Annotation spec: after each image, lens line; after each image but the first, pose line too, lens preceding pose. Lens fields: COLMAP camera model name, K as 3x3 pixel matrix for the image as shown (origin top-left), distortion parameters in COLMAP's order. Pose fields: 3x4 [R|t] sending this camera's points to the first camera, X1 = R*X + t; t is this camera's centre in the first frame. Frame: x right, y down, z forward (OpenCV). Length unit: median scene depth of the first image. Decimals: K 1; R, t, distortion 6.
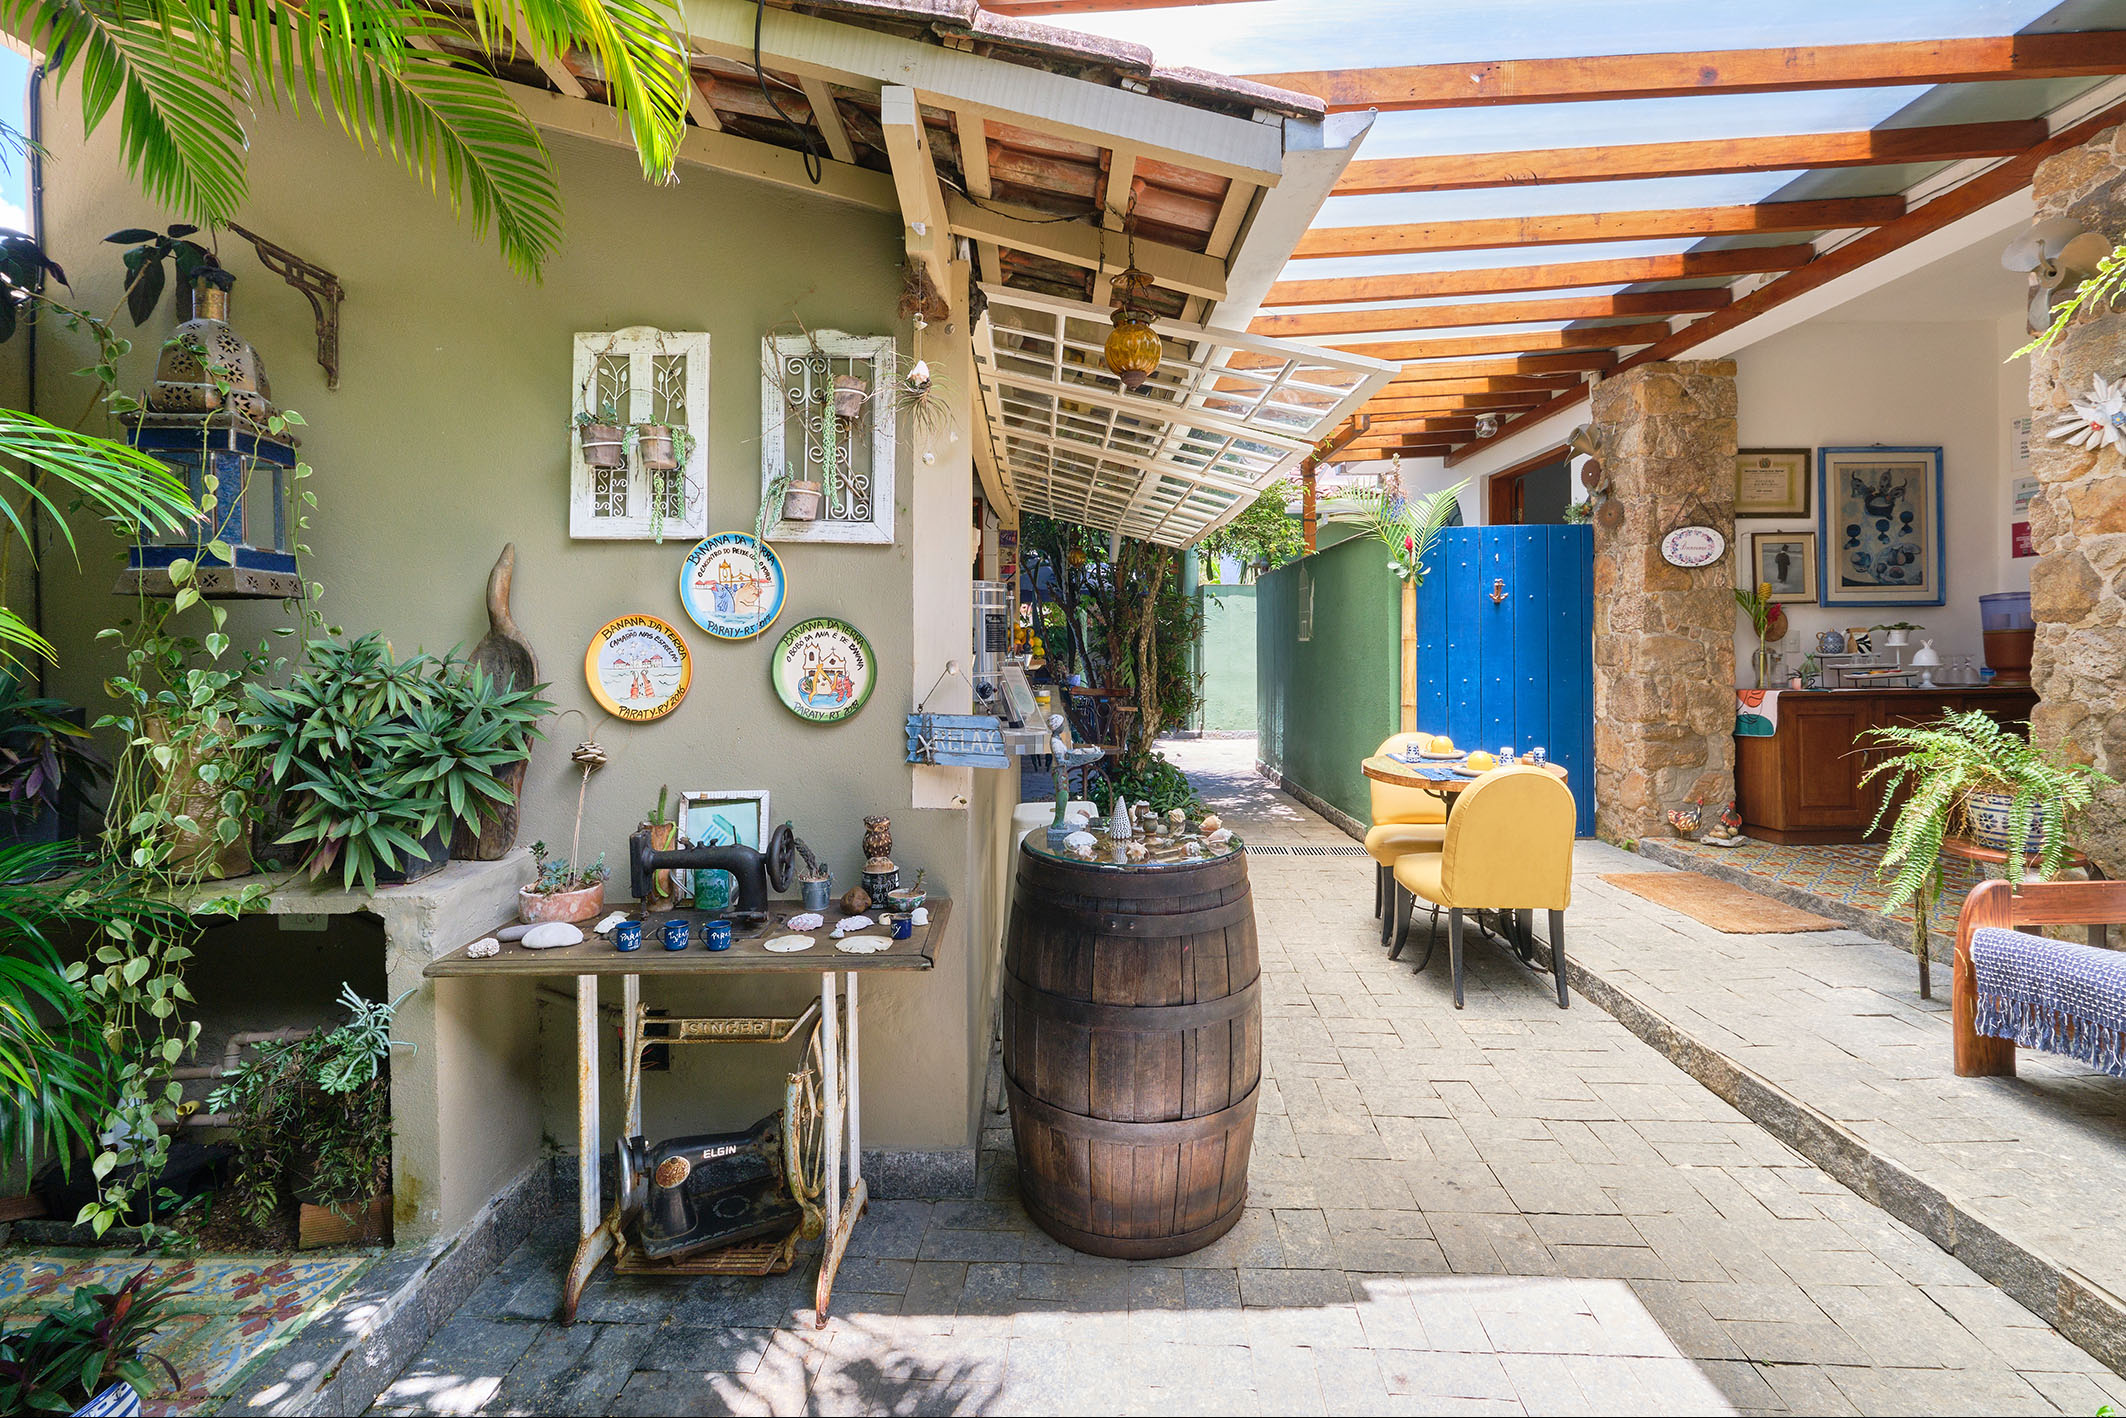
lens RADIAL K [[901.1, 0, 1103.4], [0, 901.1, 675.4], [0, 0, 1]] dist [-0.001072, 0.000067]
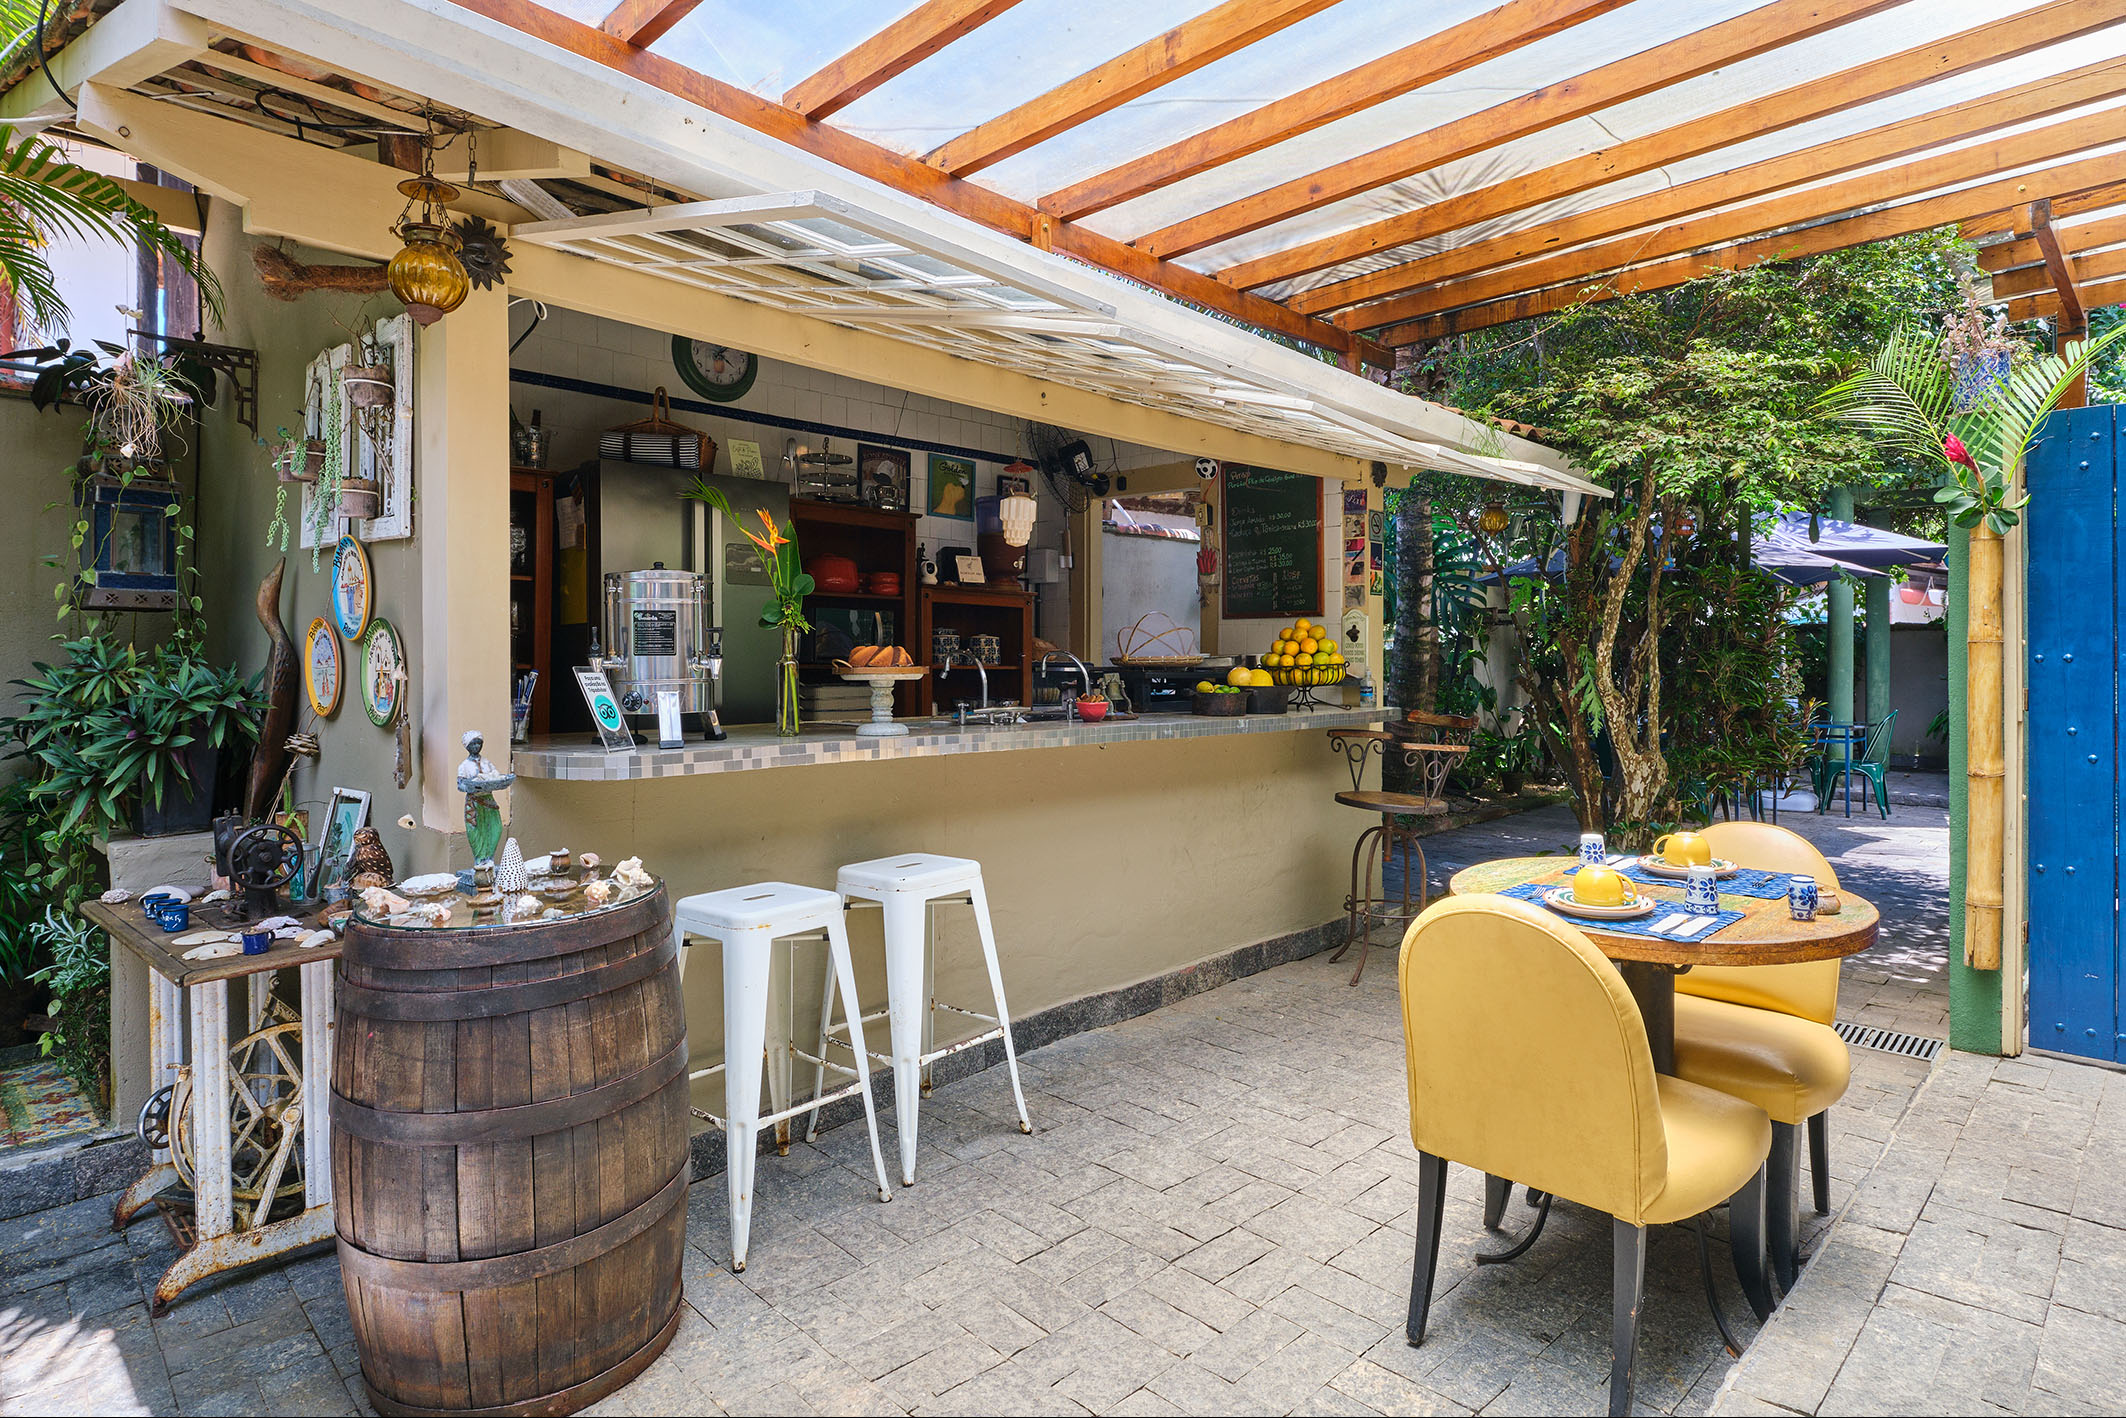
lens RADIAL K [[1117.8, 0, 1062.5], [0, 1117.8, 679.6], [0, 0, 1]] dist [-0.001270, -0.000329]
pose [[0.754114, 0.021879, -0.656379, 1.213757], [-0.026000, 0.999656, 0.003450, -0.025219], [0.656228, 0.014464, 0.754424, 0.682048]]
